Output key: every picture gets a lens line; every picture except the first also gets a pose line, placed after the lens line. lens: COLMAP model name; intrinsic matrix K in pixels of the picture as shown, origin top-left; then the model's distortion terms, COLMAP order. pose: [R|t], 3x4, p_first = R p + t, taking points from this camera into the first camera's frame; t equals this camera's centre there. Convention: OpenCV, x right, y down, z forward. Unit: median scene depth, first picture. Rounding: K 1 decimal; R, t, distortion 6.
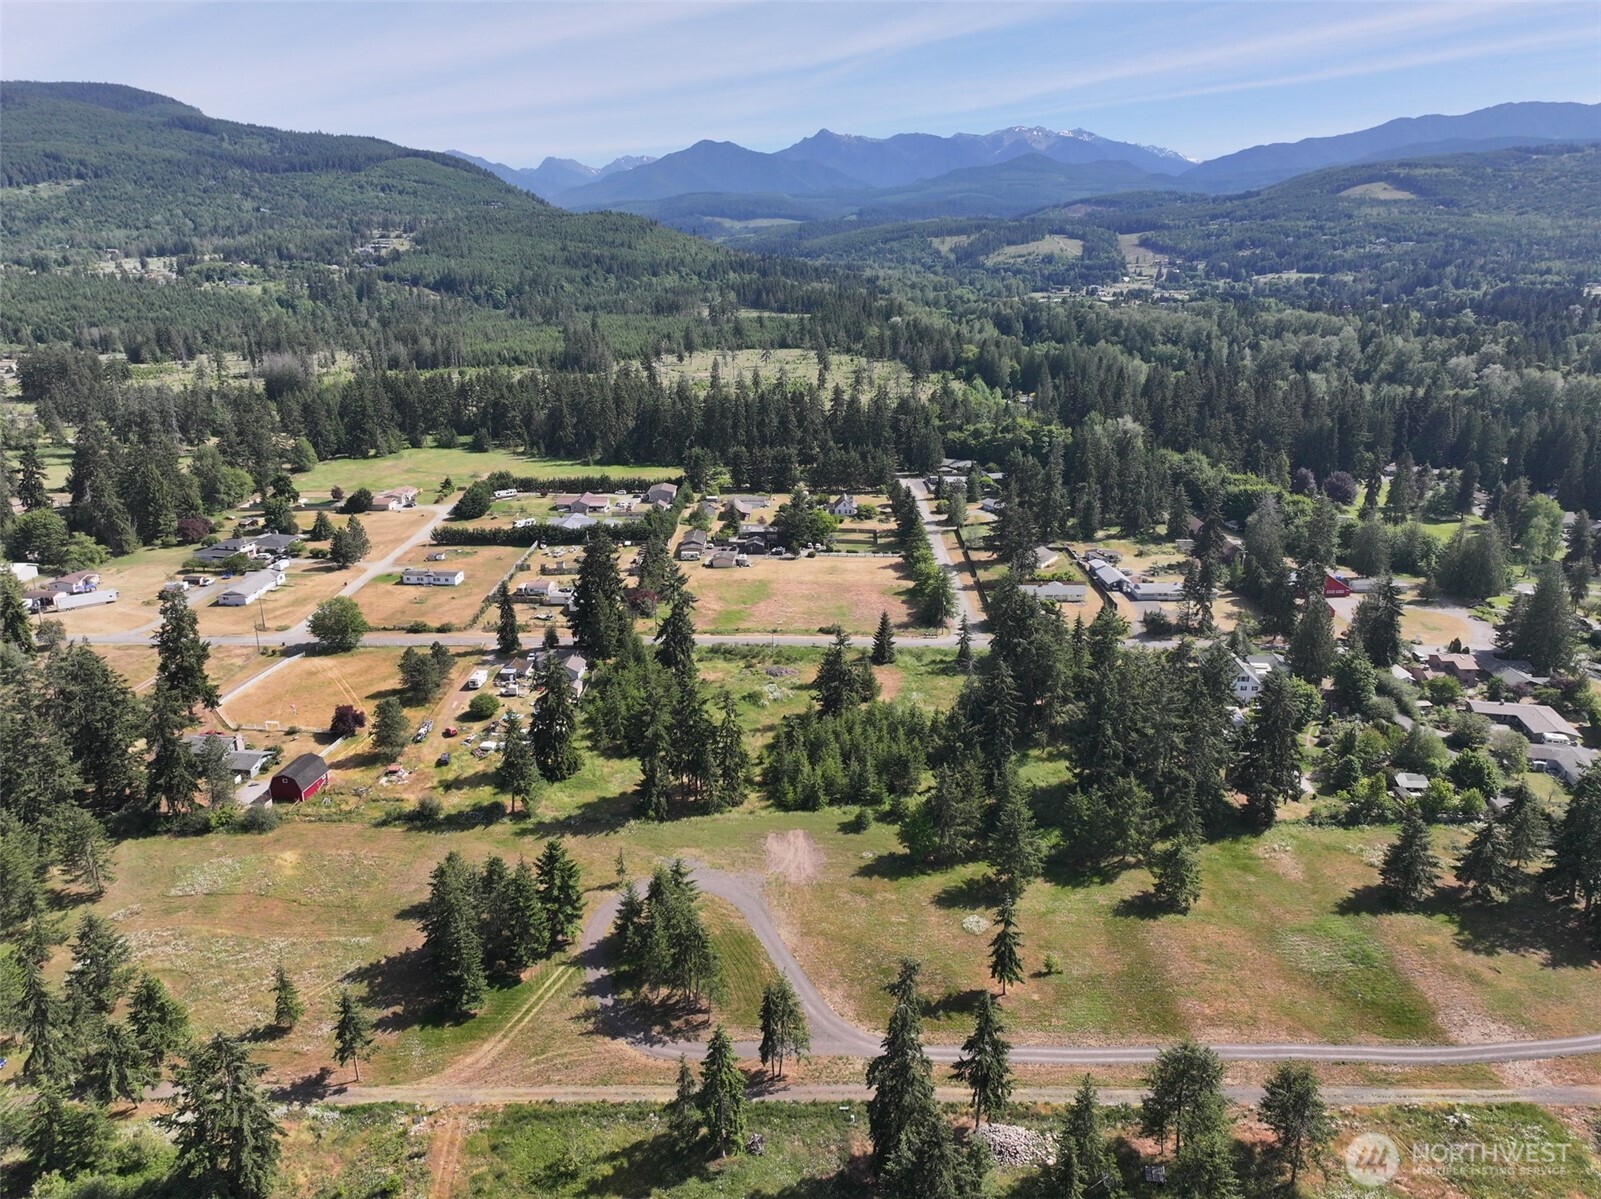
lens RADIAL K [[1120.2, 0, 807.1], [0, 1120.2, 597.1], [0, 0, 1]] dist [-0.001990, 0.019938]
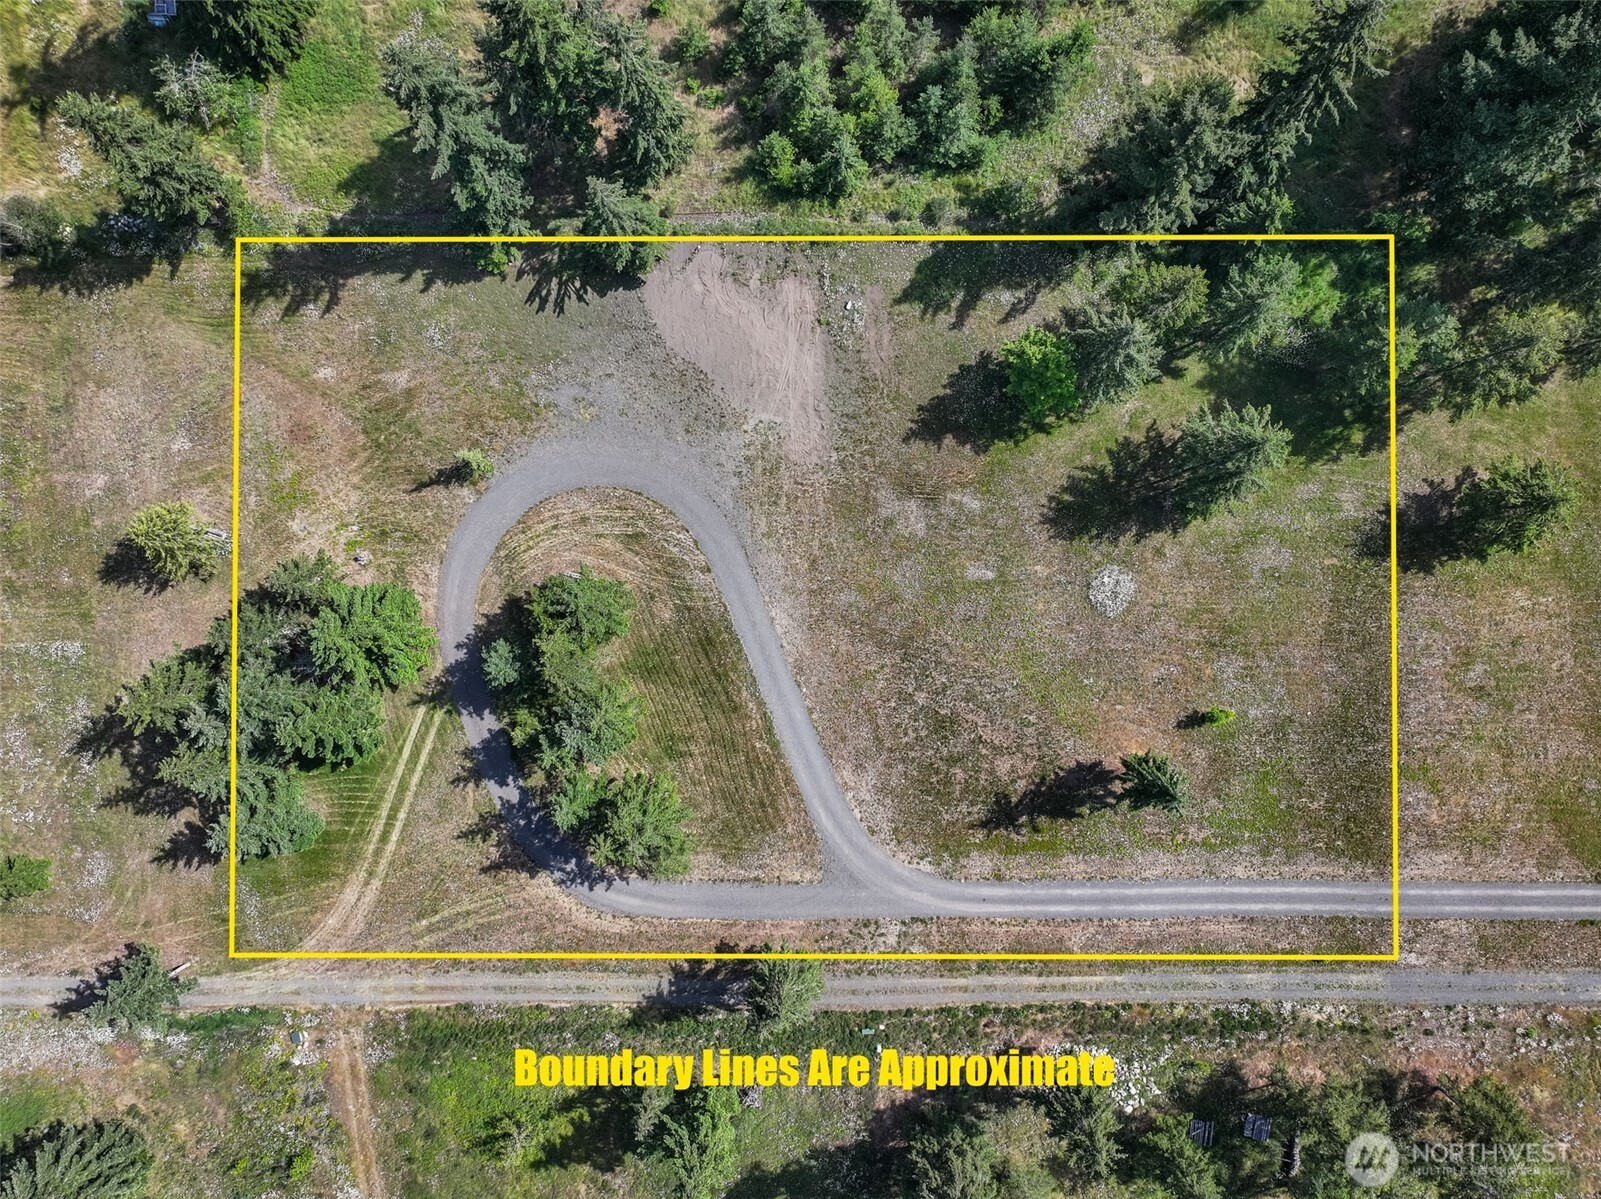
lens RADIAL K [[1120.2, 0, 799.1], [0, 1120.2, 602.2], [0, 0, 1]] dist [-0.001990, 0.019938]
pose [[0.999989, 0.004283, -0.001835, -0.004491], [0.000504, 0.292136, 0.956377, -0.119118], [0.004632, -0.956367, 0.292131, 0.380199]]
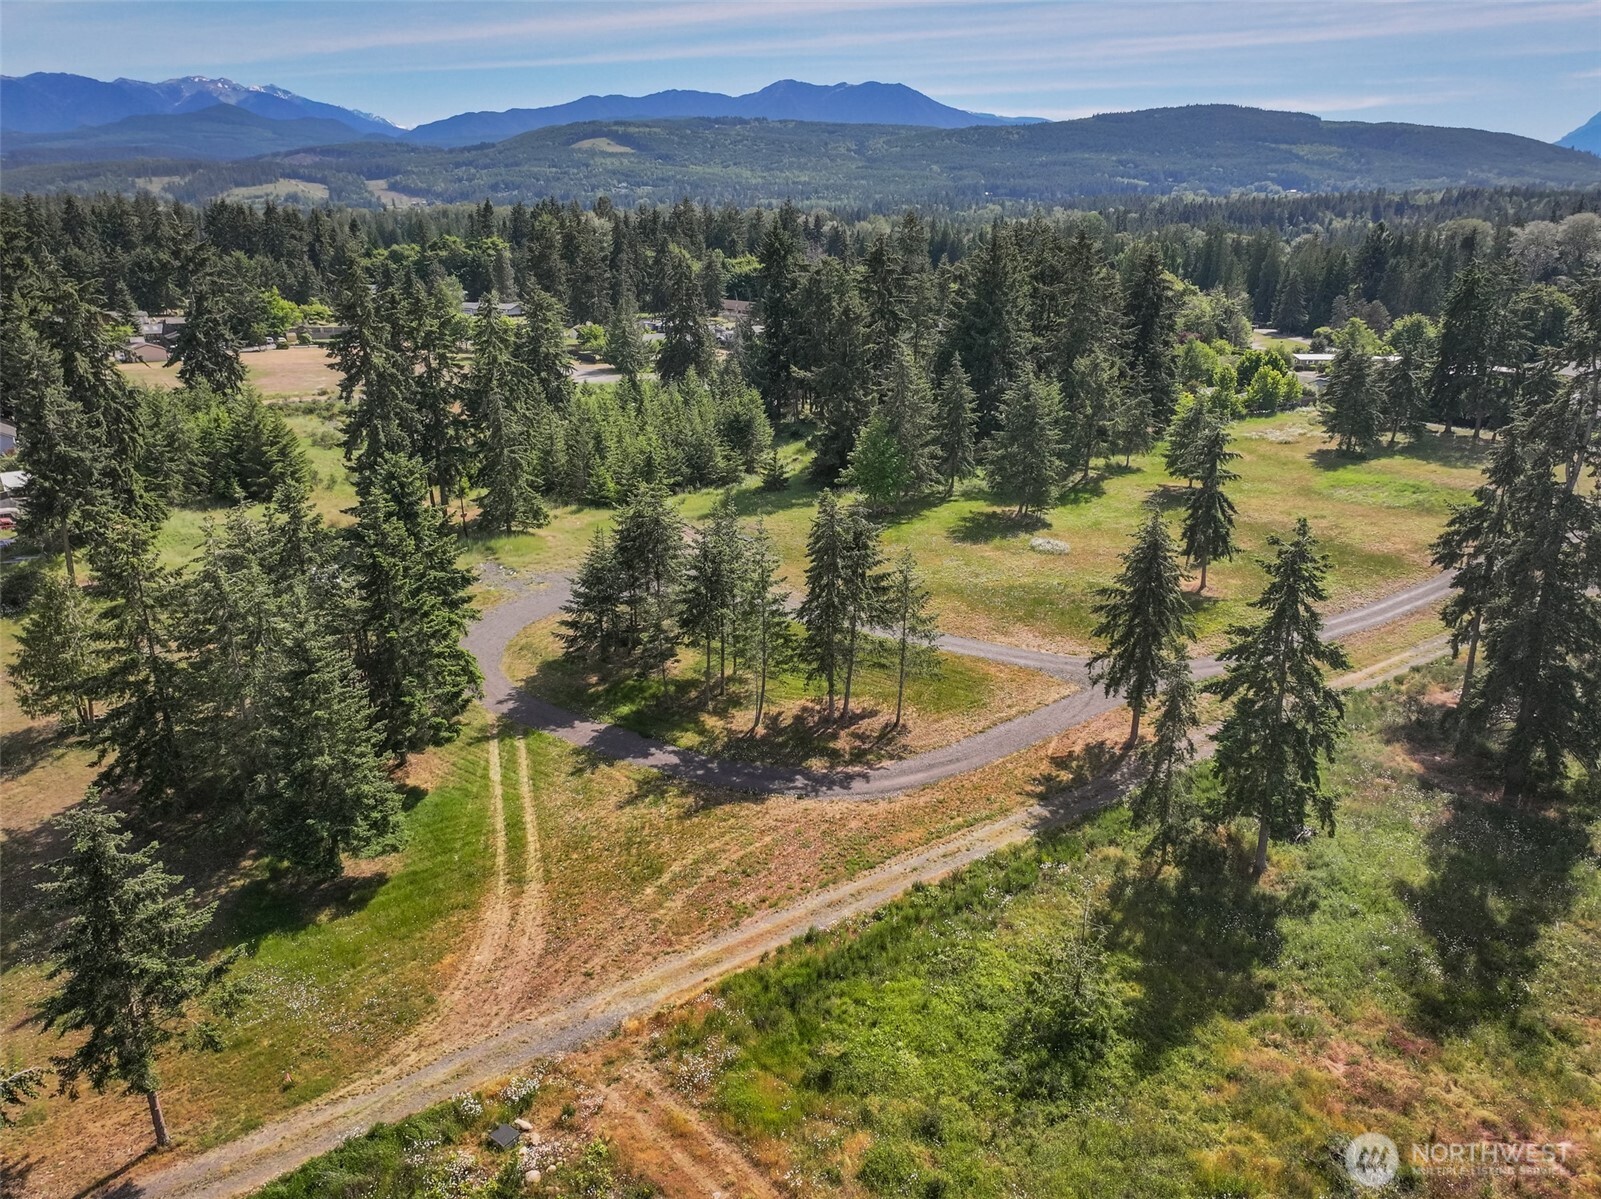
lens RADIAL K [[1120.2, 0, 806.2], [0, 1120.2, 603.1], [0, 0, 1]] dist [-0.001990, 0.019938]
pose [[0.805289, -0.188561, 0.562098, -0.150891], [0.173562, 0.981519, 0.080606, 0.114651], [-0.566909, 0.032648, 0.823133, 0.254457]]
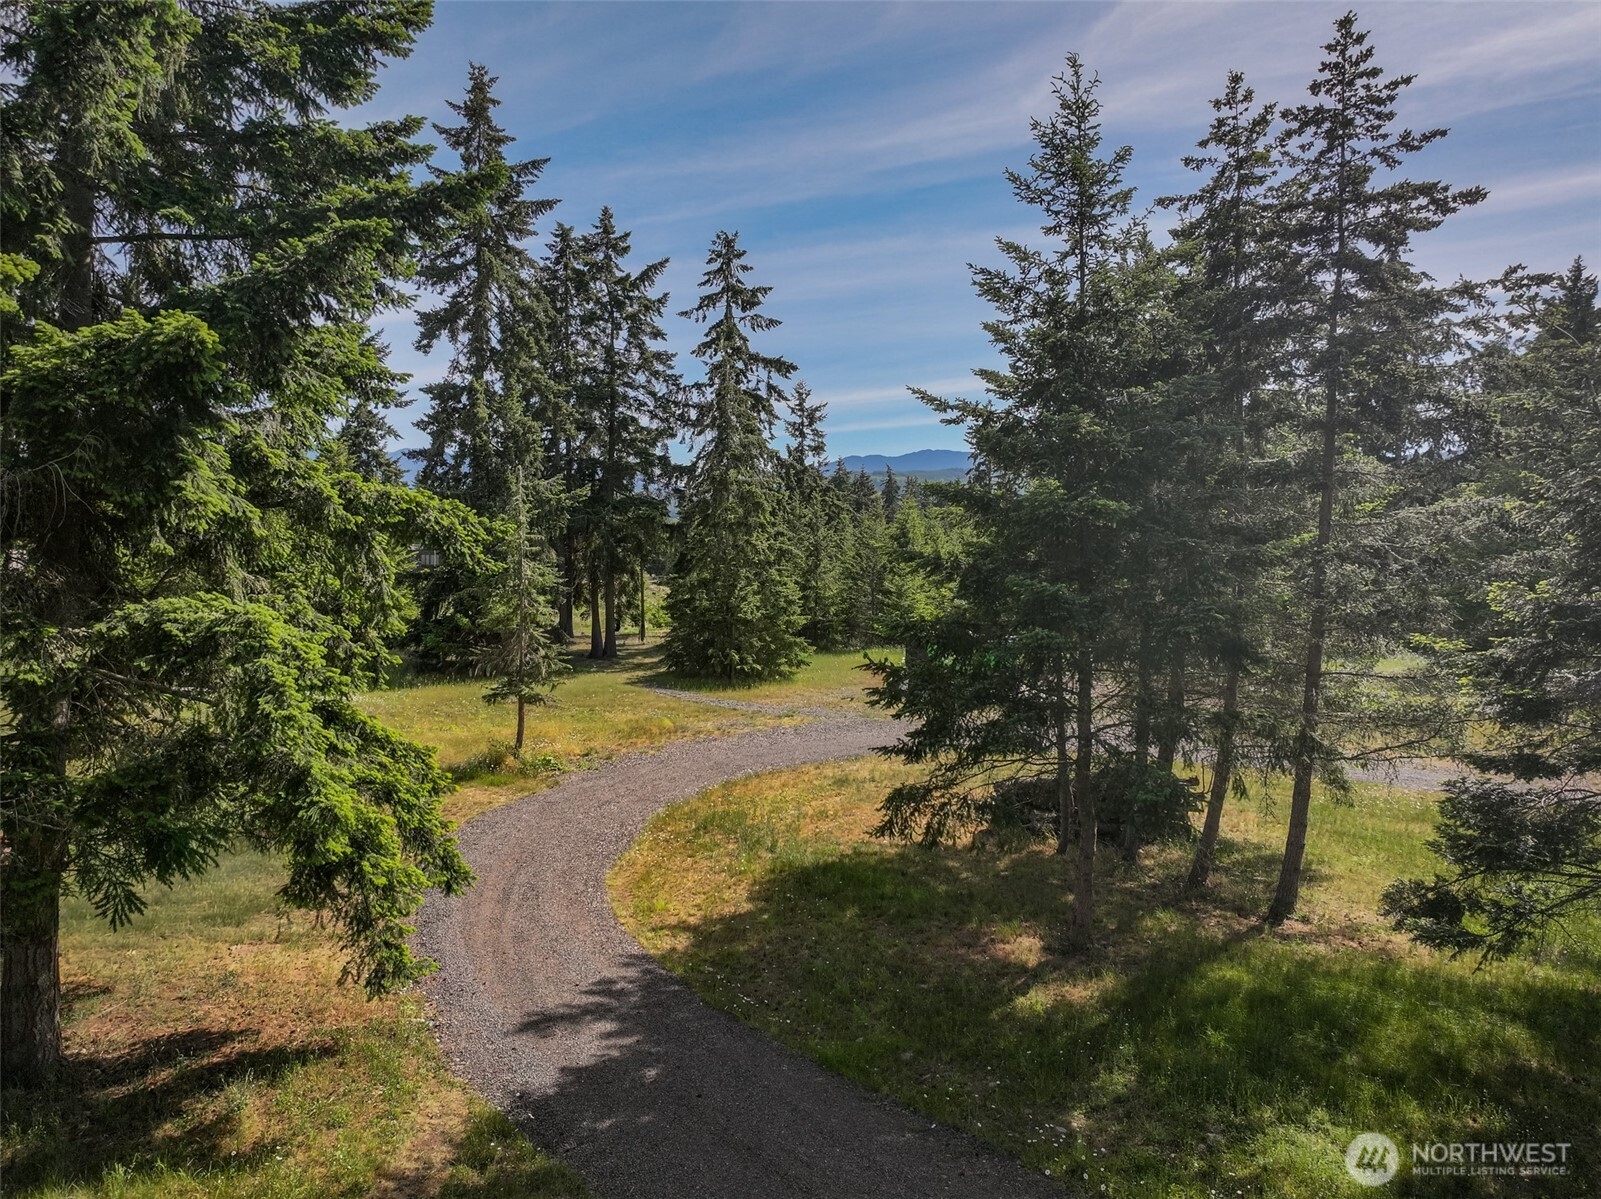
lens RADIAL K [[1120.2, 0, 793.7], [0, 1120.2, 588.5], [0, 0, 1]] dist [-0.001990, 0.019938]
pose [[0.918161, -0.010568, 0.396066, -0.093741], [0.120874, 0.959460, -0.254610, 0.134909], [-0.377319, 0.281647, 0.882216, 0.408144]]
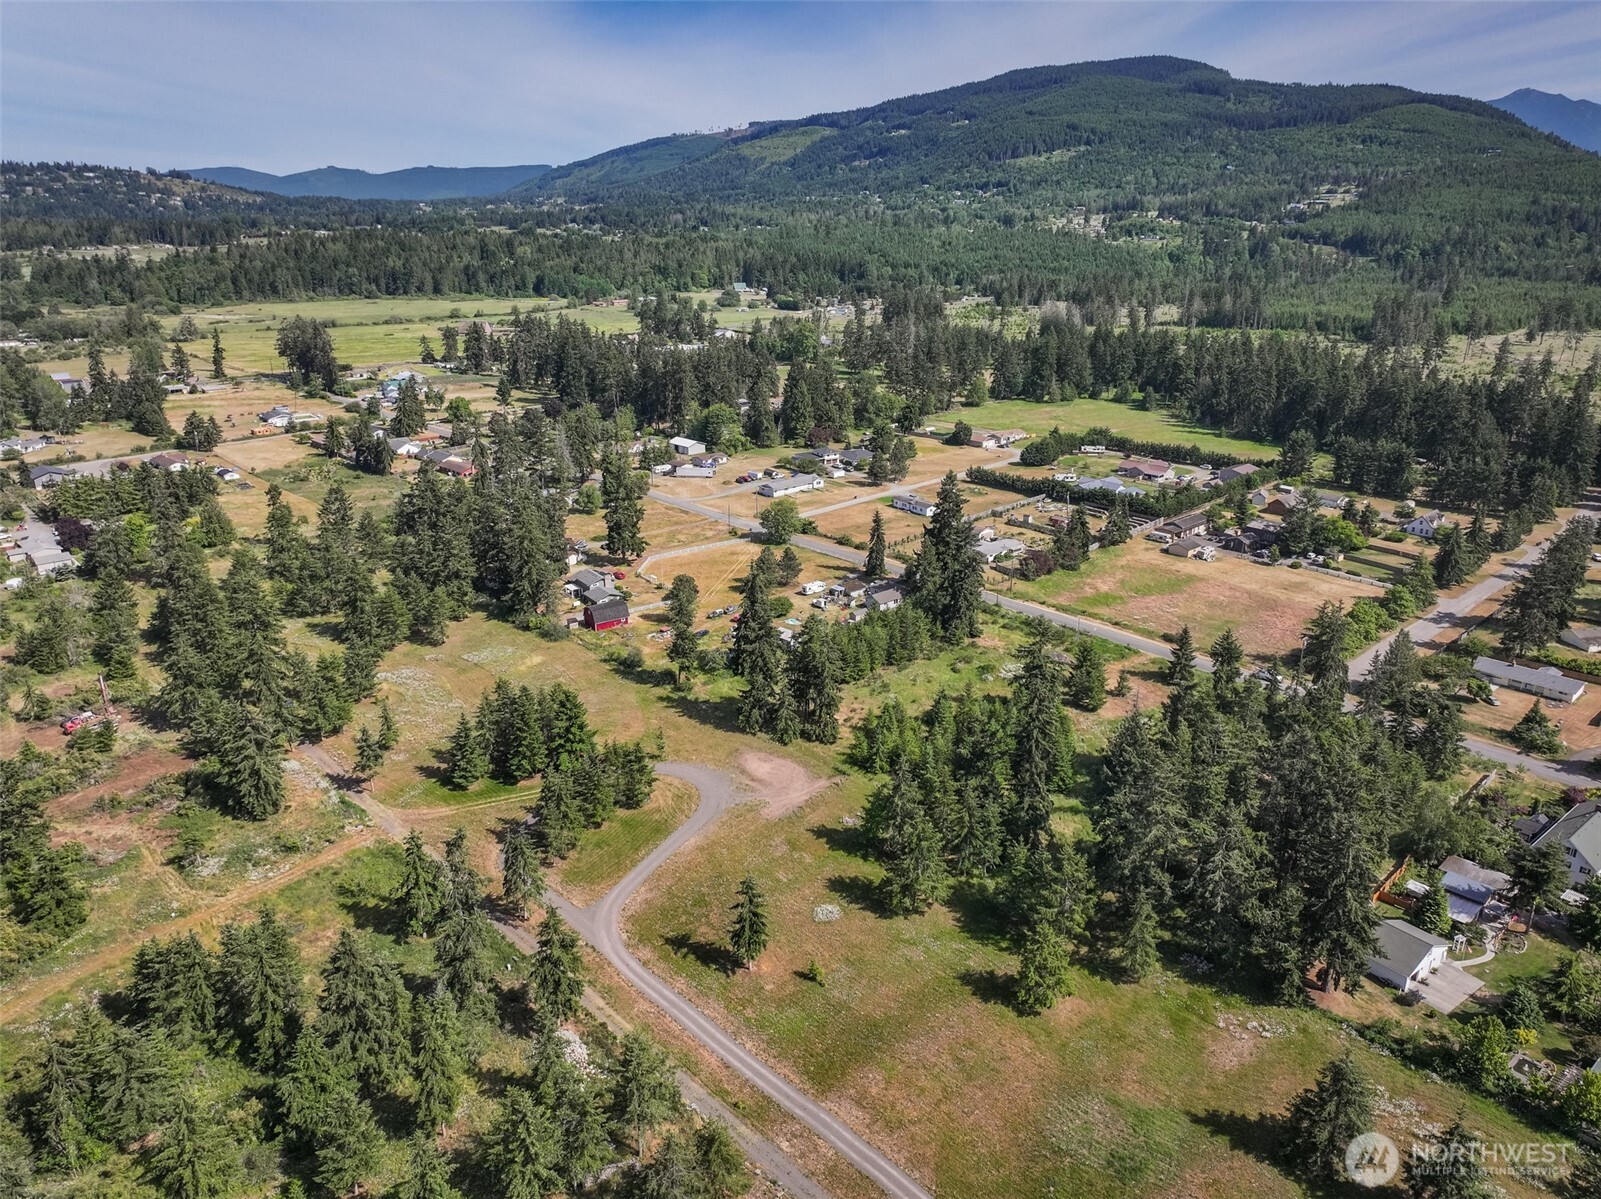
lens RADIAL K [[1120.2, 0, 806.9], [0, 1120.2, 596.2], [0, 0, 1]] dist [-0.001990, 0.019938]
pose [[0.681831, 0.238264, -0.691618, 0.340009], [-0.214459, 0.969032, 0.122410, -0.039044], [0.699366, 0.064861, 0.711814, 0.132483]]
